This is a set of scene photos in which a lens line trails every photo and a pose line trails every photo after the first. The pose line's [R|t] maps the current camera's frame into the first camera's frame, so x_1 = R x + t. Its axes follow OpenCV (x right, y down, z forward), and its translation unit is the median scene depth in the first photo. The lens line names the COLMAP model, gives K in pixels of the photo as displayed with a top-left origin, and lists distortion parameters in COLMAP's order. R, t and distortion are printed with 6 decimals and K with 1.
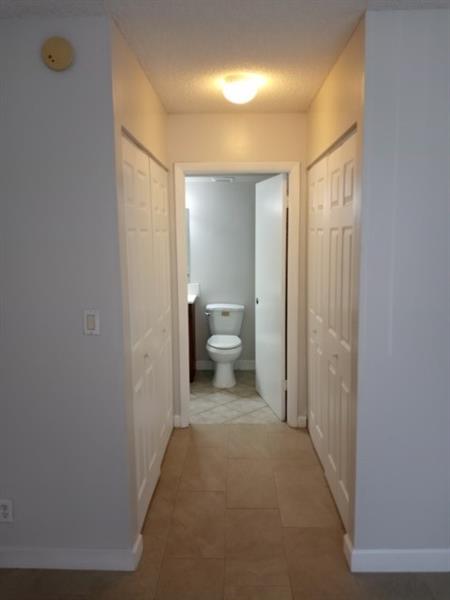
lens RADIAL K [[482.6, 0, 225.0], [0, 482.6, 300.0], [0, 0, 1]] dist [-0.010578, -0.015228]
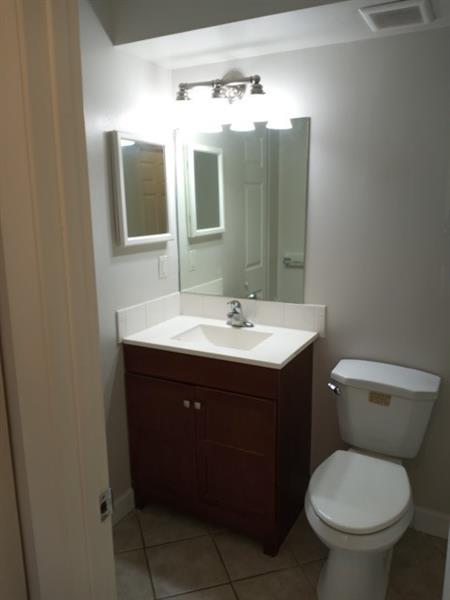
lens RADIAL K [[482.6, 0, 225.0], [0, 482.6, 300.0], [0, 0, 1]] dist [-0.010578, -0.015228]
pose [[0.895827, 0.094049, -0.434337, 0.065975], [-0.060478, 0.994057, 0.090512, -0.100702], [0.440268, -0.054816, 0.896192, 0.827107]]
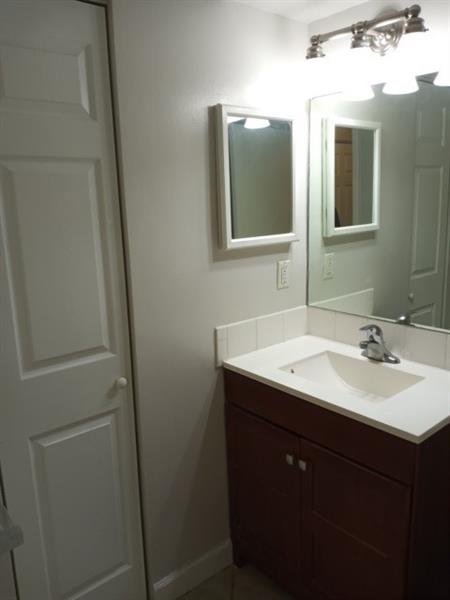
lens RADIAL K [[477.2, 0, 224.7], [0, 477.2, 290.7], [0, 0, 1]] dist [0.007895, -0.015255]
pose [[0.653667, 0.144369, -0.742884, 0.047925], [-0.080774, 0.989337, 0.121191, -0.120050], [0.752459, -0.019213, 0.658358, 0.982550]]
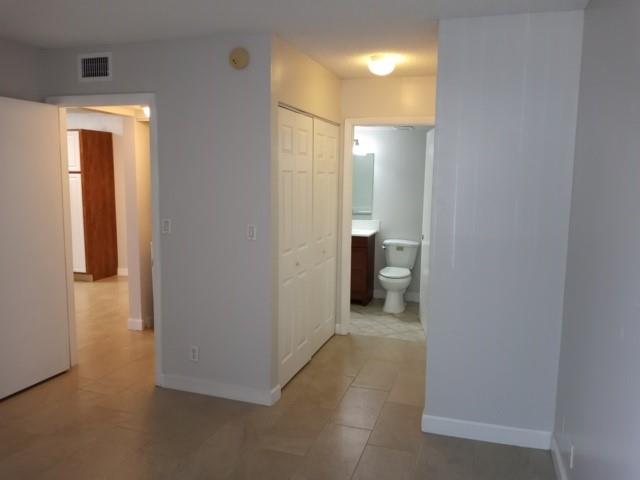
lens RADIAL K [[509.0, 0, 310.5], [0, 509.0, 242.9], [0, 0, 1]] dist [0.007895, -0.015255]
pose [[0.953747, 0.062756, -0.293987, 0.201734], [-0.064860, 0.997891, 0.002599, 0.034846], [0.293530, 0.016590, 0.955806, -0.257713]]
